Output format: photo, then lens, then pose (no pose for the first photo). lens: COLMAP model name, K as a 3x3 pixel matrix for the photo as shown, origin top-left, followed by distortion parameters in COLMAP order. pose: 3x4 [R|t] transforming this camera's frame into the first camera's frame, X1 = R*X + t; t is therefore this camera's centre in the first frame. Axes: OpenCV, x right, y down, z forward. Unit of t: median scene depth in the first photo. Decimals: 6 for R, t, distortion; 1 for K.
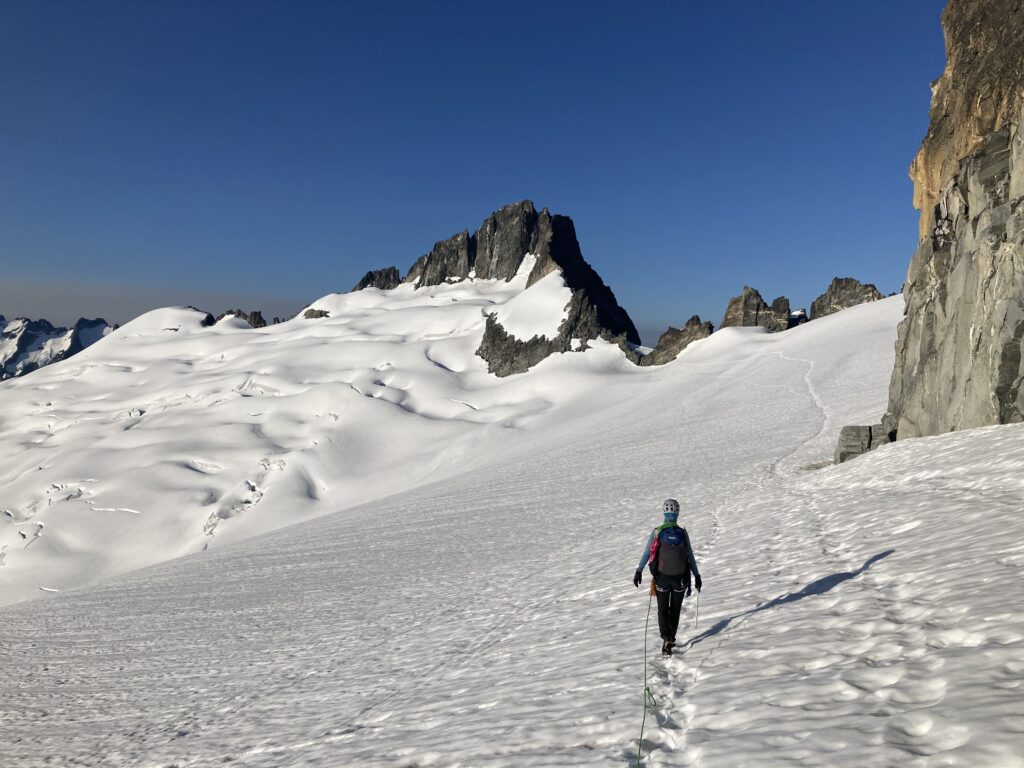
lens RADIAL K [[828.0, 0, 512.0], [0, 828.0, 384.0], [0, 0, 1]] dist [0.105183, -0.001877]
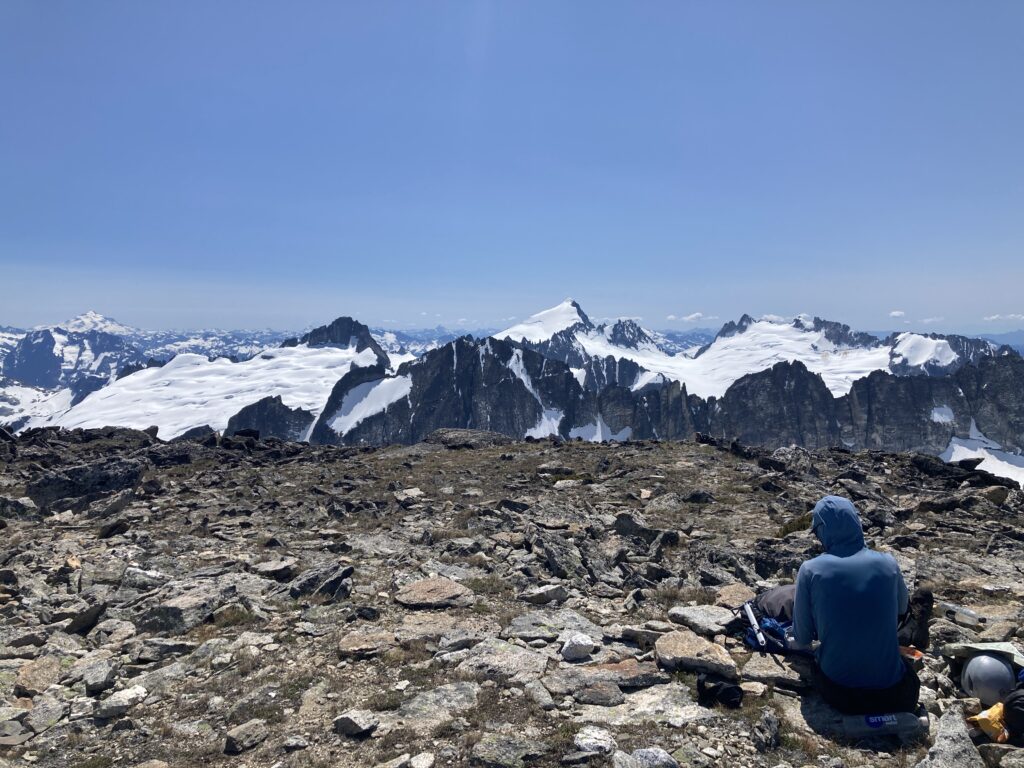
lens RADIAL K [[844.6, 0, 511.9], [0, 844.6, 380.2], [0, 0, 1]] dist [0.033513, -0.002855]
pose [[0.941482, -0.059838, 0.331709, -0.497296], [0.050941, 0.998072, 0.035460, -0.080948], [-0.333192, -0.016488, 0.942715, -2.246837]]
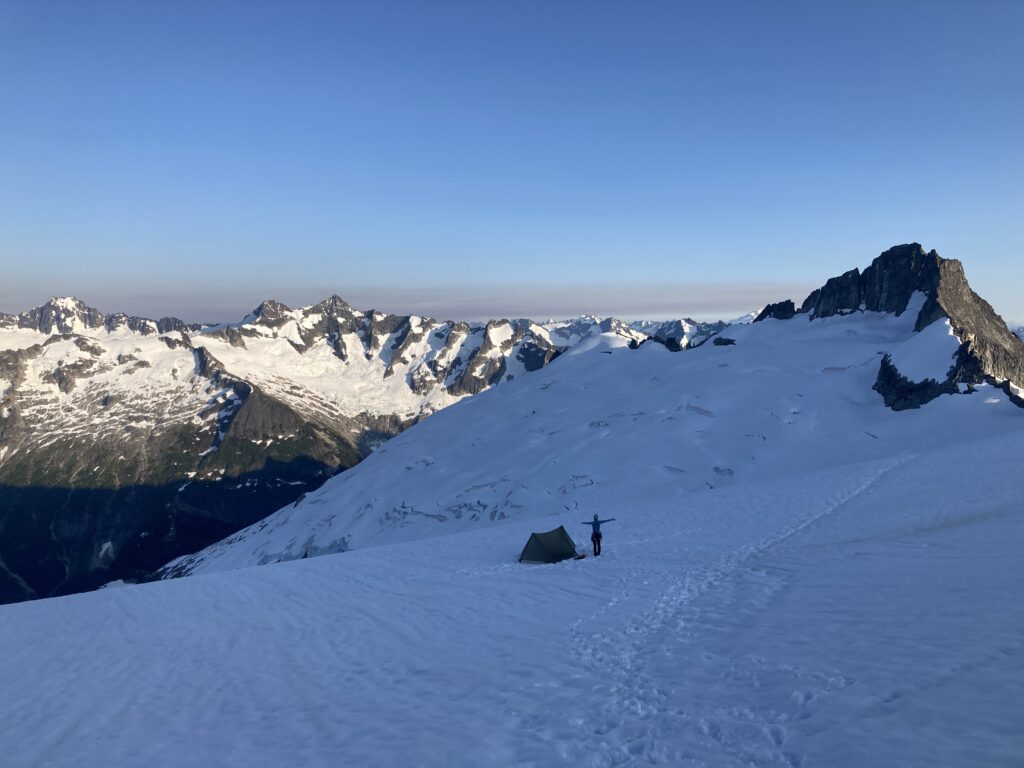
lens RADIAL K [[835.5, 0, 516.8], [0, 835.5, 378.9], [0, 0, 1]] dist [0.132751, -0.267059]
pose [[0.916627, -0.000430, -0.399744, -0.020066], [0.006538, 0.999882, 0.013915, -0.059386], [0.399690, -0.015368, 0.916521, -0.328760]]
